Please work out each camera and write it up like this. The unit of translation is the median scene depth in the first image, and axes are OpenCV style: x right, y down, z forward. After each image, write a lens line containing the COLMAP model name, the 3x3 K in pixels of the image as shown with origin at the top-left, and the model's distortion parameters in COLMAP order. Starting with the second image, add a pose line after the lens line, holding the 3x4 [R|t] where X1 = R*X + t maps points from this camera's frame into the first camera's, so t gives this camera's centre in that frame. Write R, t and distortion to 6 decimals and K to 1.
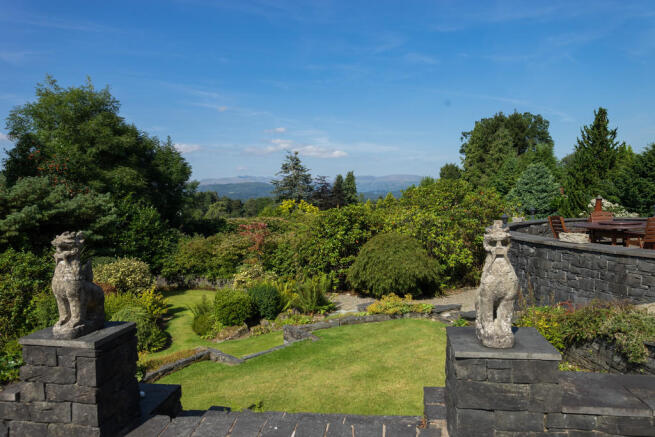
lens RADIAL K [[457.0, 0, 327.3], [0, 457.0, 220.6], [0, 0, 1]] dist [-0.024526, 0.002160]
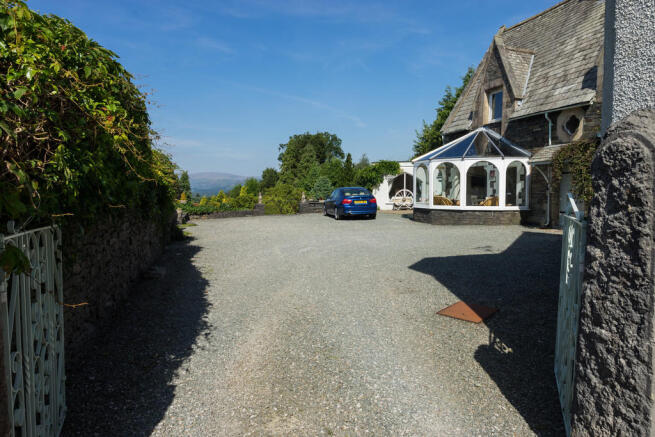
lens RADIAL K [[457.0, 0, 326.7], [0, 457.0, 219.5], [0, 0, 1]] dist [-0.024526, 0.002160]
pose [[0.919055, -0.002273, 0.394122, -0.105198], [0.001006, 0.999994, 0.003422, 0.017622], [-0.394127, -0.002749, 0.919052, -0.276146]]
